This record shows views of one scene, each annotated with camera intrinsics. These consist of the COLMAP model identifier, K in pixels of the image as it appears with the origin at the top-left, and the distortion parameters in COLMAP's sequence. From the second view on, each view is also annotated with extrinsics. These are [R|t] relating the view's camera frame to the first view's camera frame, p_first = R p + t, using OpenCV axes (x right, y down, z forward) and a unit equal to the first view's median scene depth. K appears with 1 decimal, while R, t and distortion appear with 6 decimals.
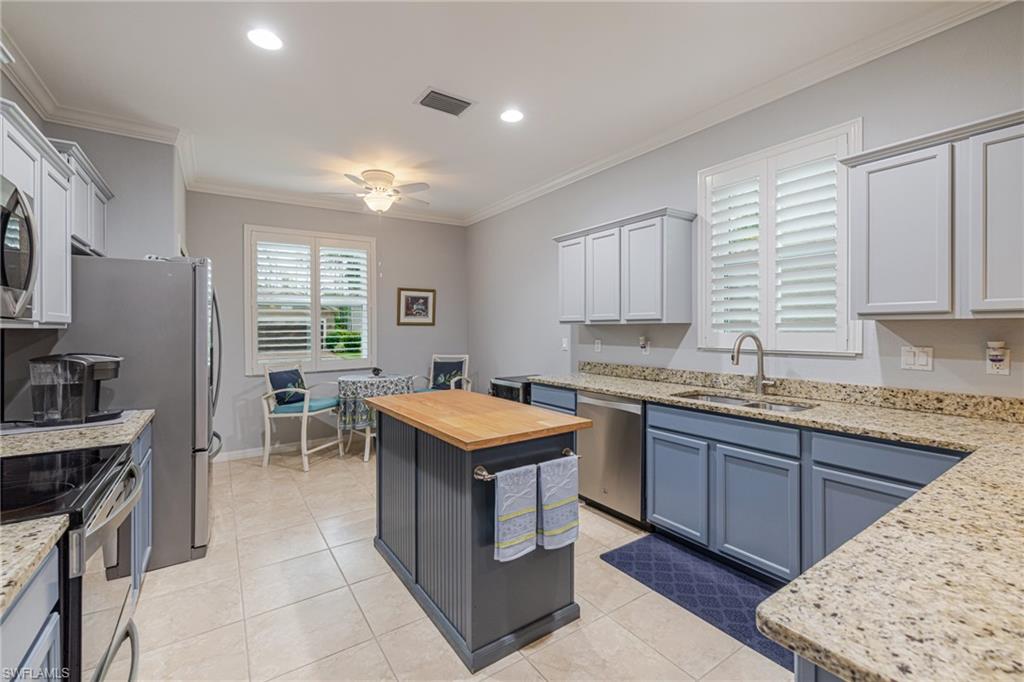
lens RADIAL K [[436.9, 0, 509.9], [0, 436.9, 318.4], [0, 0, 1]] dist [-0.004321, 0.001508]
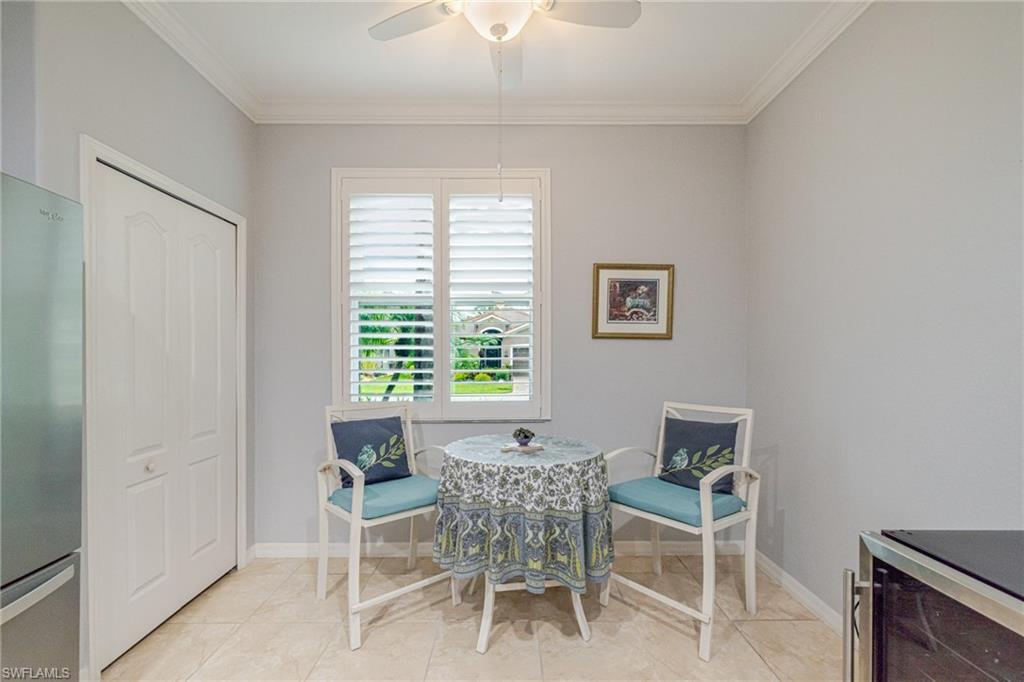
lens RADIAL K [[436.9, 0, 511.6], [0, 436.9, 353.1], [0, 0, 1]] dist [-0.004321, 0.001508]
pose [[0.835850, 0.011534, -0.548836, -0.078829], [-0.002740, 0.999854, 0.016839, 0.032153], [0.548951, -0.012571, 0.835760, 0.702852]]
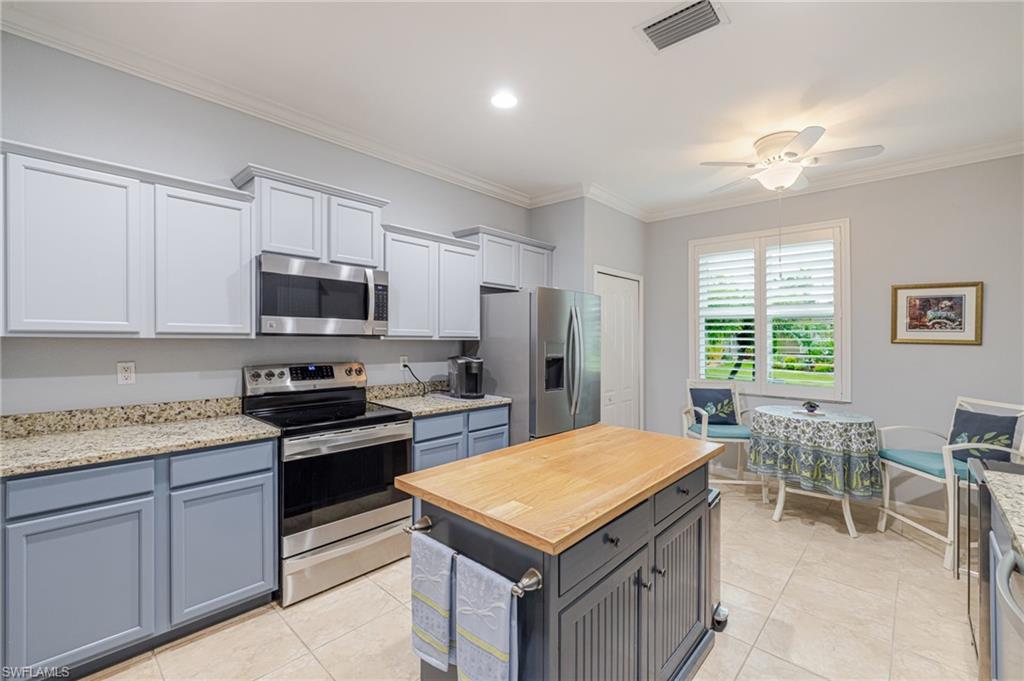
lens RADIAL K [[436.9, 0, 511.0], [0, 436.9, 325.6], [0, 0, 1]] dist [-0.004321, 0.001508]
pose [[0.231645, -0.008157, -0.972766, 0.322258], [0.000589, 0.999966, -0.008245, -0.007752], [0.972800, 0.001337, 0.231642, 0.397133]]
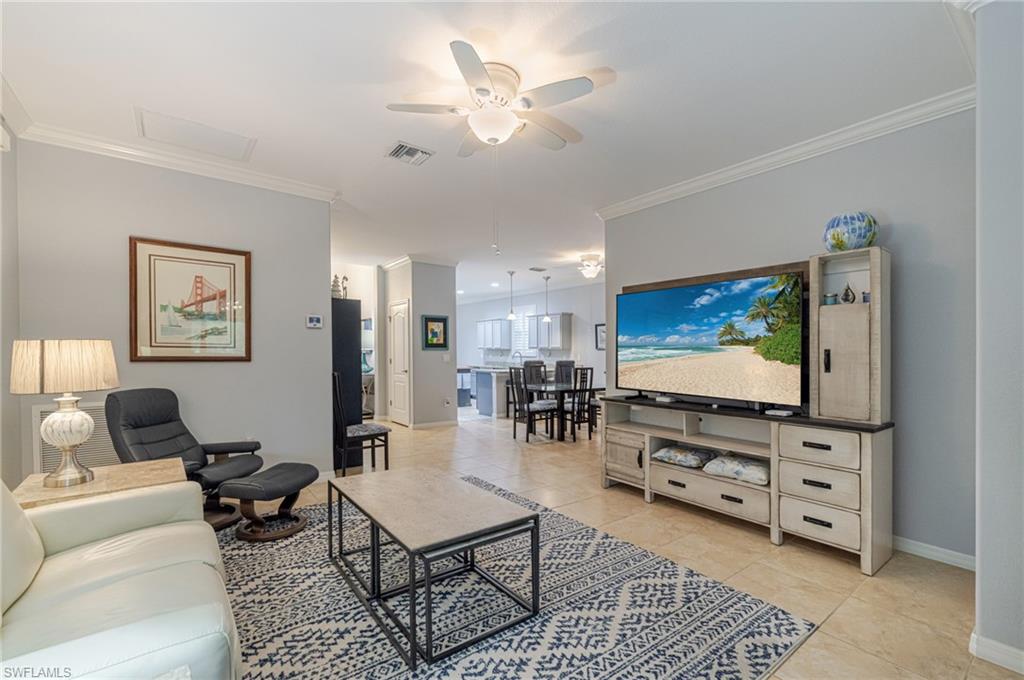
lens RADIAL K [[436.9, 0, 513.6], [0, 436.9, 351.7], [0, 0, 1]] dist [-0.004321, 0.001508]
pose [[0.998038, 0.018416, 0.059846, 0.173989], [-0.019331, 0.999704, 0.014747, -0.017052], [-0.059557, -0.015875, 0.998099, -2.044693]]
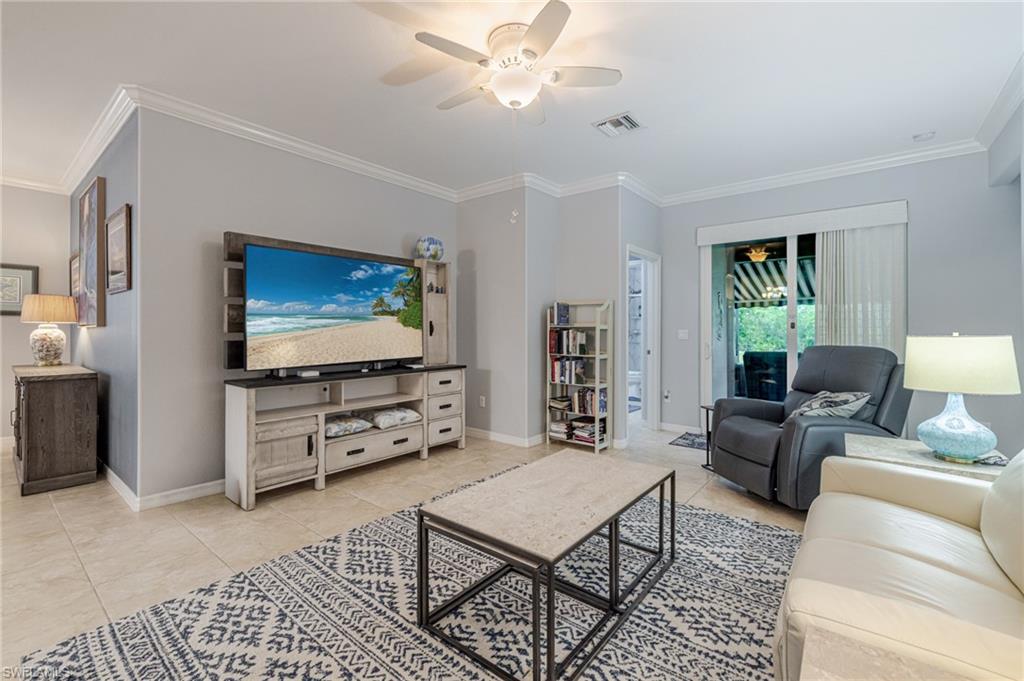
lens RADIAL K [[436.9, 0, 511.6], [0, 436.9, 332.5], [0, 0, 1]] dist [-0.004321, 0.001508]
pose [[-0.285994, -0.000365, 0.958231, -0.355515], [-0.015691, 0.999868, -0.004302, 0.009545], [-0.958103, -0.016266, -0.285962, -1.280219]]
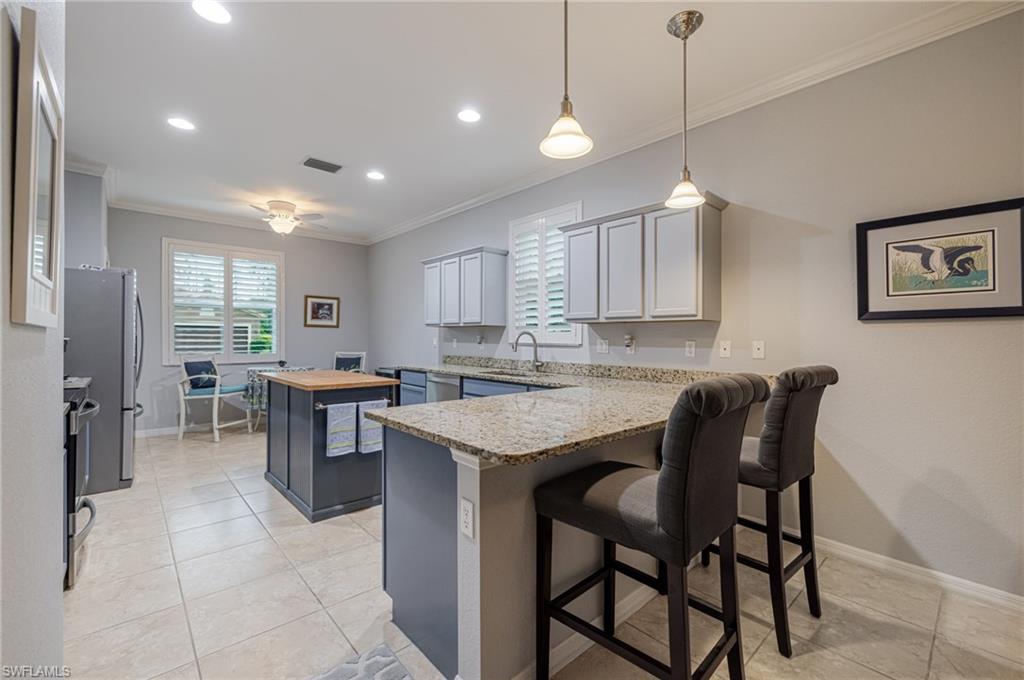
lens RADIAL K [[436.9, 0, 520.4], [0, 436.9, 336.4], [0, 0, 1]] dist [-0.004321, 0.001508]
pose [[0.988757, 0.017506, 0.148503, 0.196323], [-0.019646, 0.999723, 0.012955, 0.020080], [-0.148235, -0.015726, 0.988827, -0.345675]]
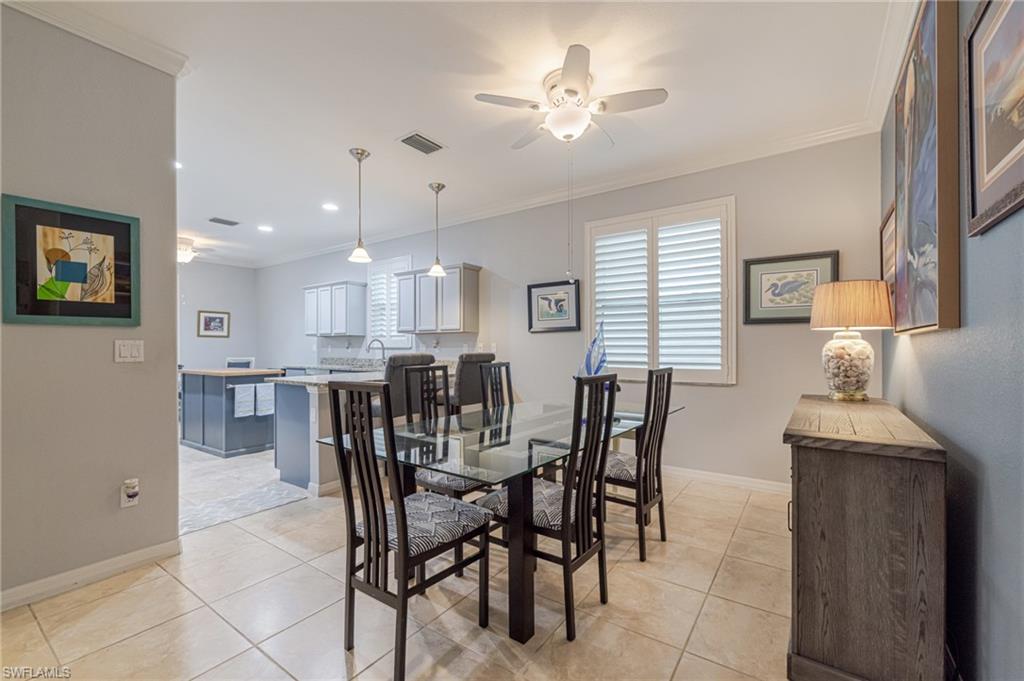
lens RADIAL K [[436.9, 0, 520.5], [0, 436.9, 340.7], [0, 0, 1]] dist [-0.004321, 0.001508]
pose [[0.931237, 0.012591, 0.364196, 0.272440], [-0.012940, 0.999915, -0.001482, 0.022562], [-0.364183, -0.003332, 0.931321, -0.940138]]
